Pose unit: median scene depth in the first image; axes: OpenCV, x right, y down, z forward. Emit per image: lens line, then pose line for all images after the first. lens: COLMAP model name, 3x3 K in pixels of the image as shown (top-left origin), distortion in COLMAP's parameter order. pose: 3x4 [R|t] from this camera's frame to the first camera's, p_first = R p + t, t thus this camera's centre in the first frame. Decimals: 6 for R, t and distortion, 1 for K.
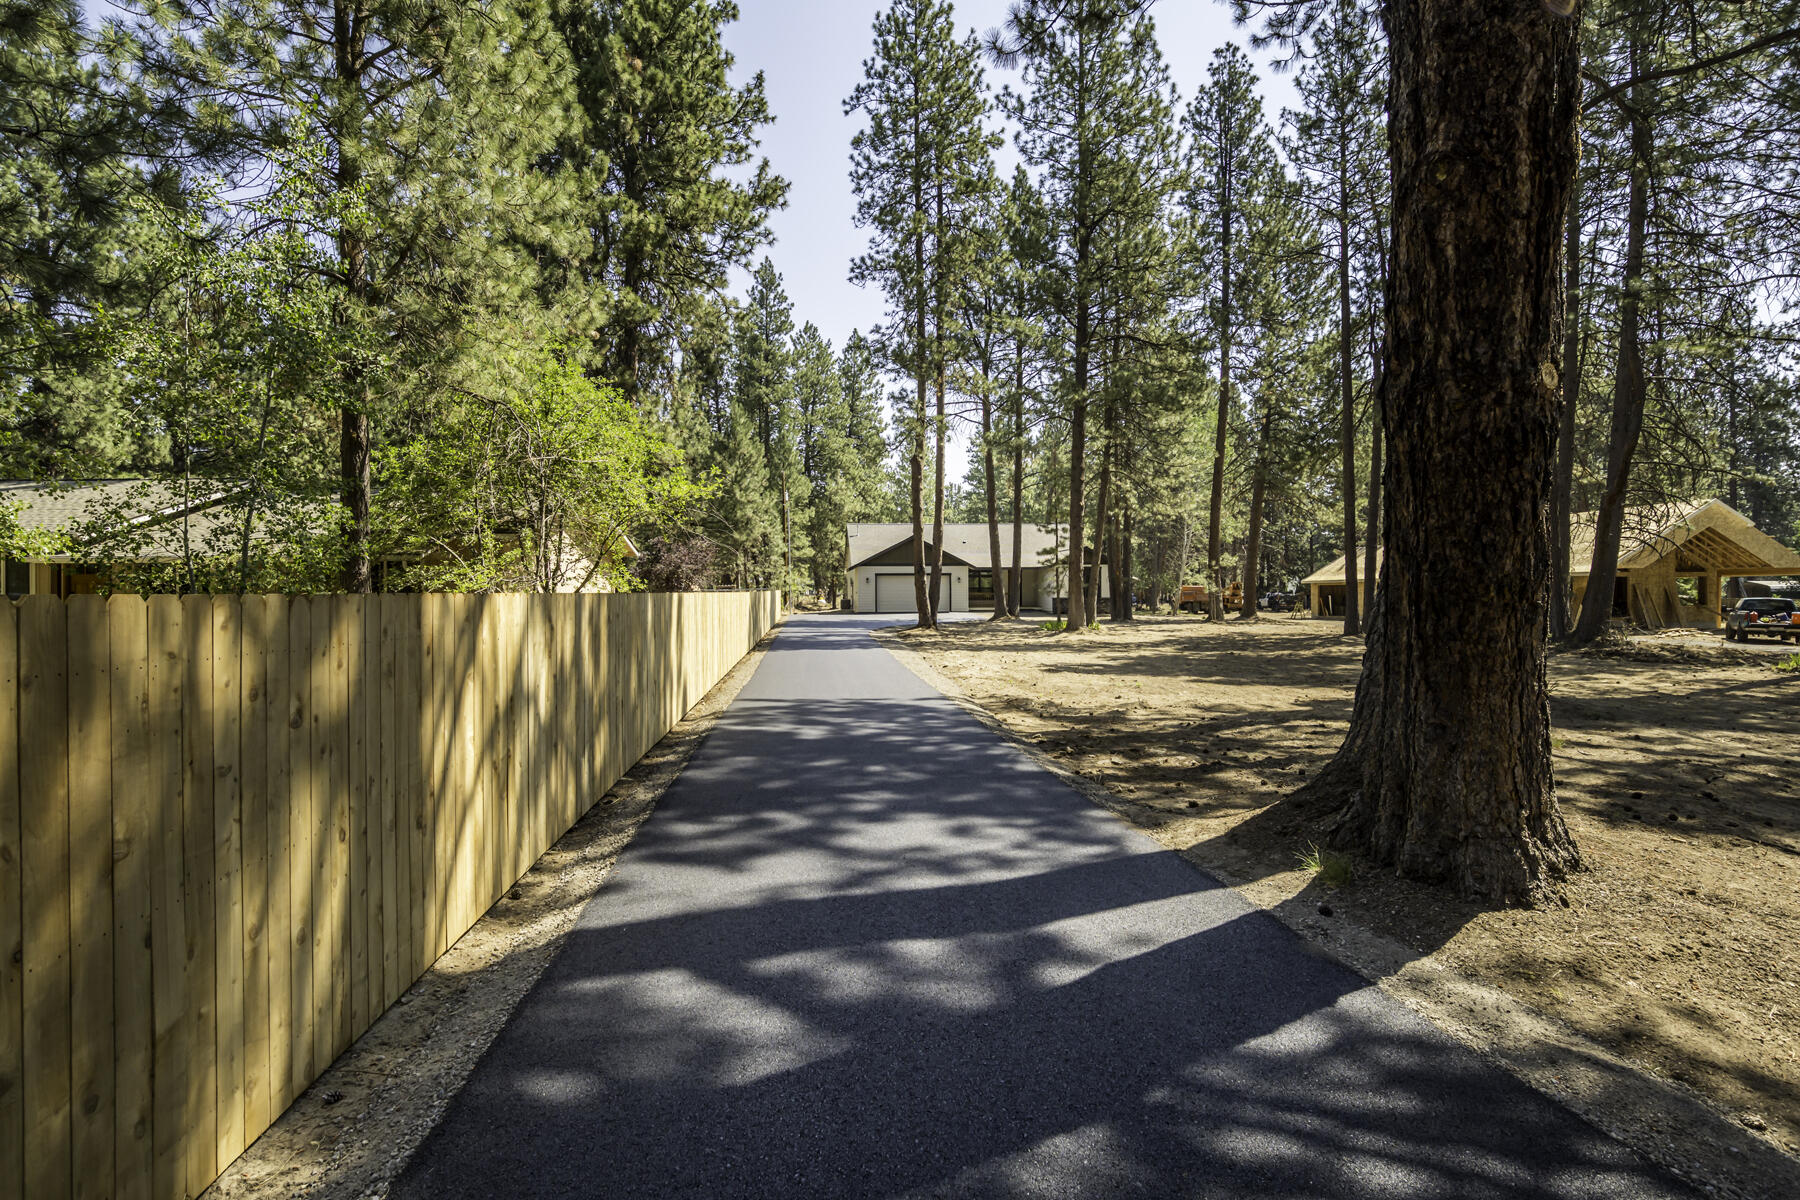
lens RADIAL K [[912.6, 0, 902.5], [0, 912.6, 597.6], [0, 0, 1]] dist [-0.022093, 0.010925]
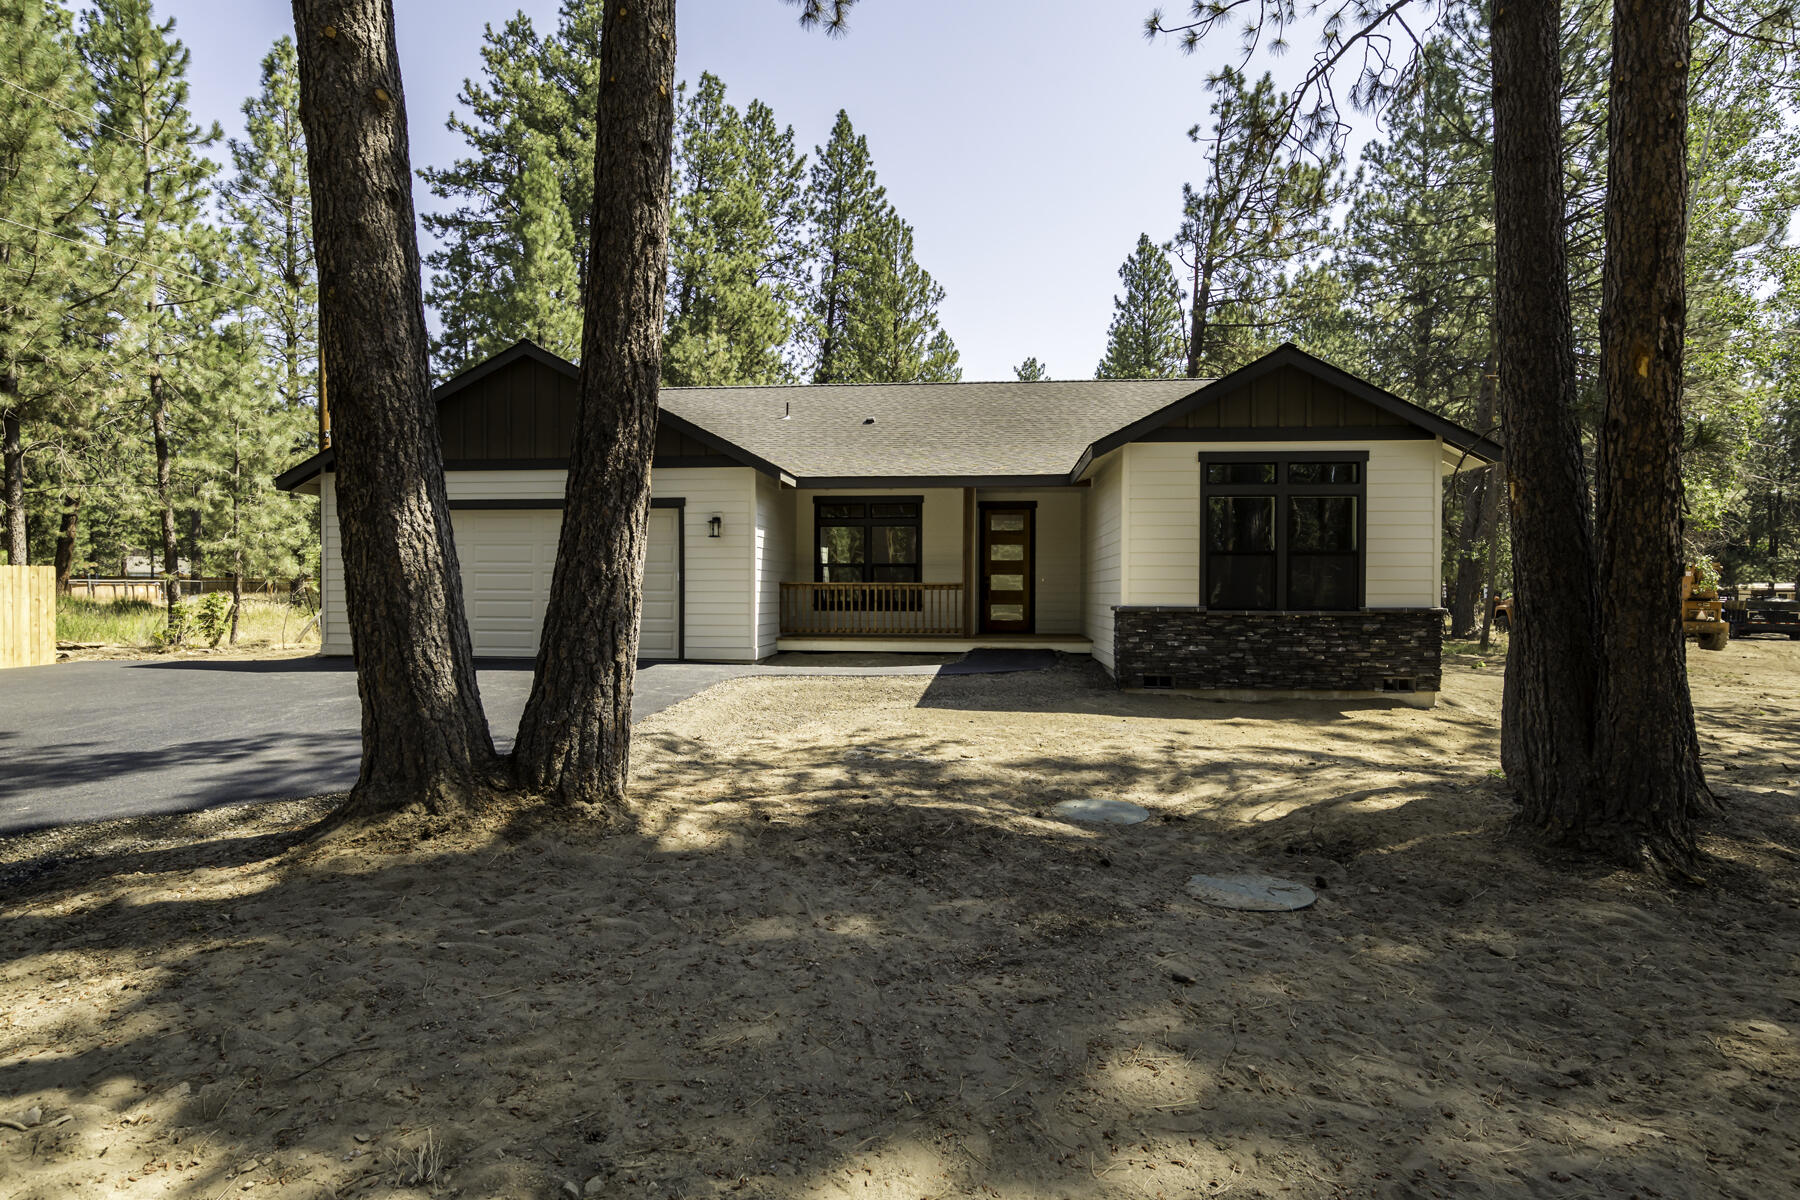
lens RADIAL K [[912.6, 0, 902.2], [0, 912.6, 604.6], [0, 0, 1]] dist [-0.022093, 0.010925]
pose [[0.980071, 0.009276, -0.198430, 0.124965], [-0.007995, 0.999942, 0.007254, -0.000913], [0.198486, -0.005523, 0.980088, 0.618569]]
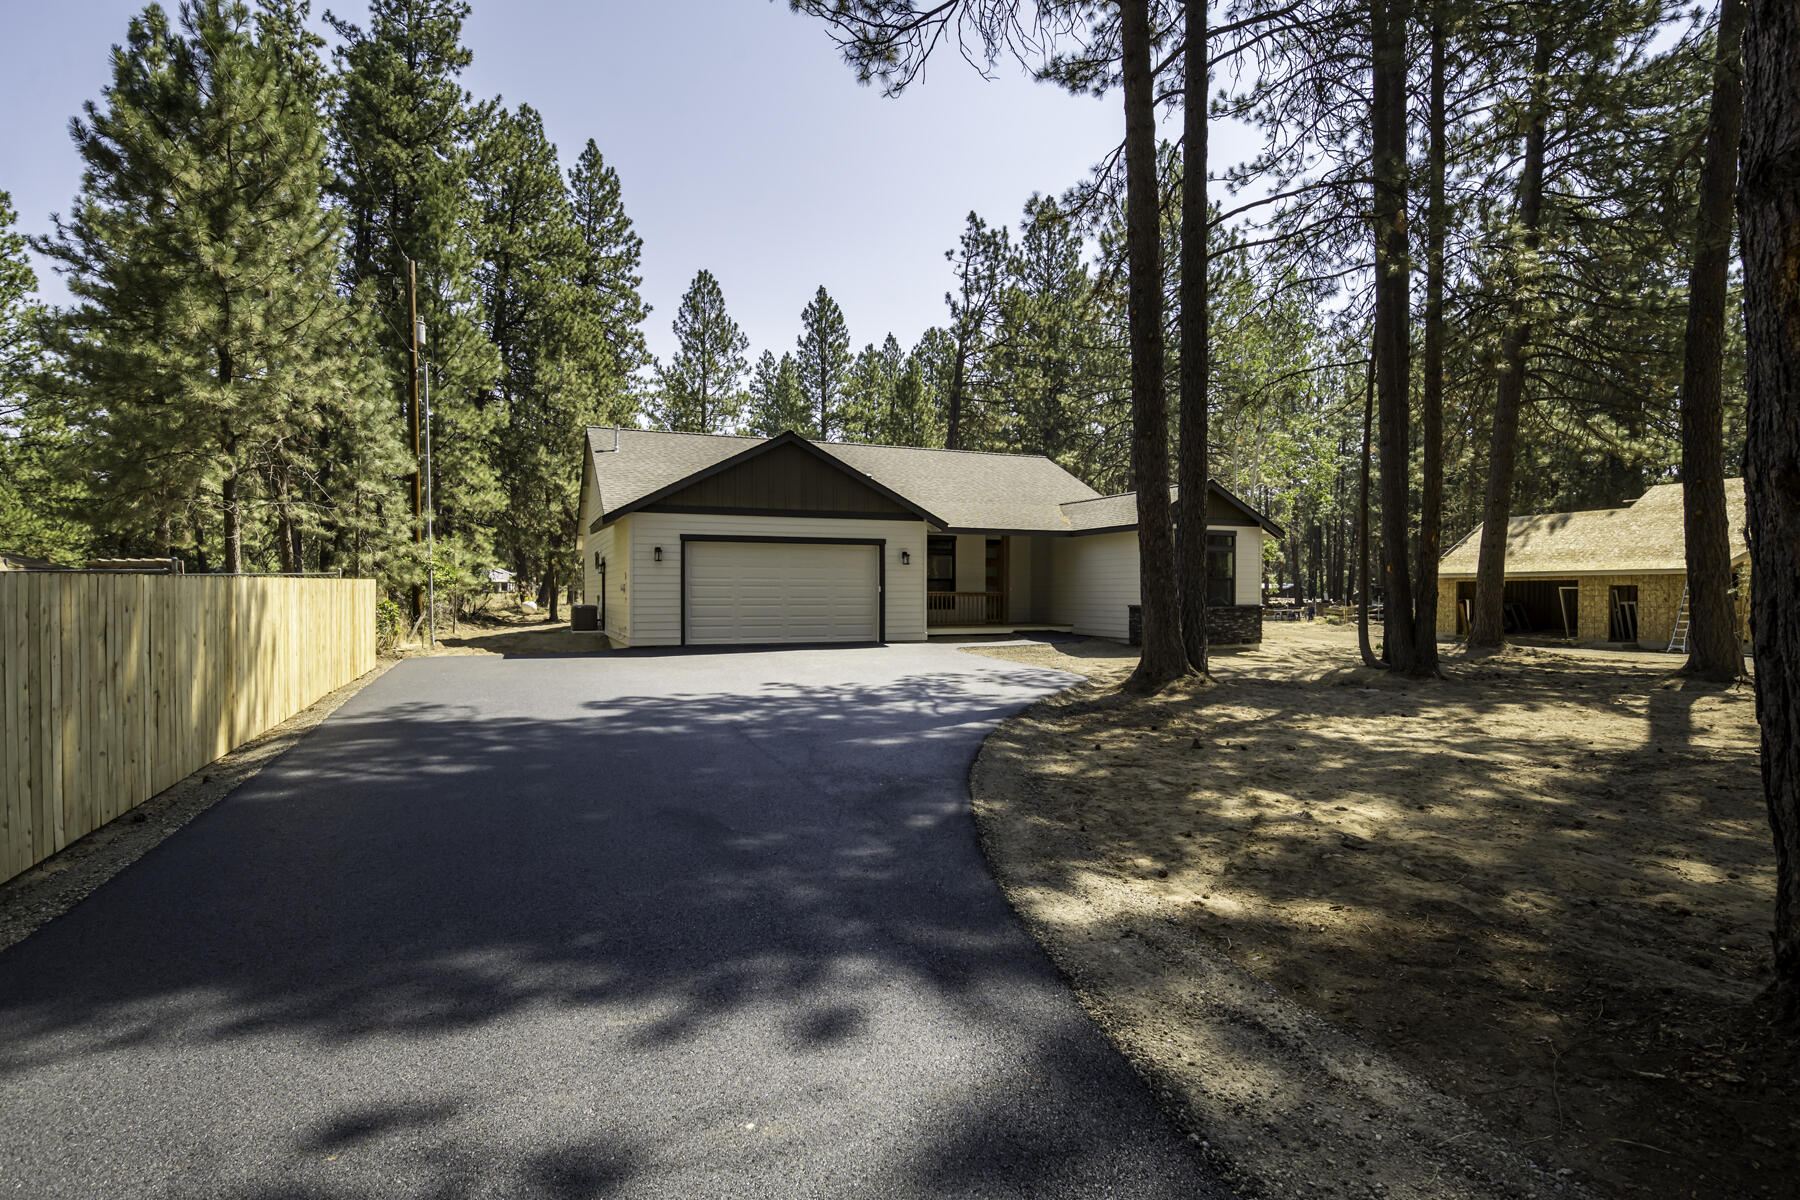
lens RADIAL K [[912.6, 0, 892.7], [0, 912.6, 601.0], [0, 0, 1]] dist [-0.022093, 0.010925]
pose [[0.959907, 0.002836, 0.280303, -0.038607], [-0.004679, 0.999972, 0.005908, -0.002861], [-0.280278, -0.006983, 0.959893, 0.505910]]
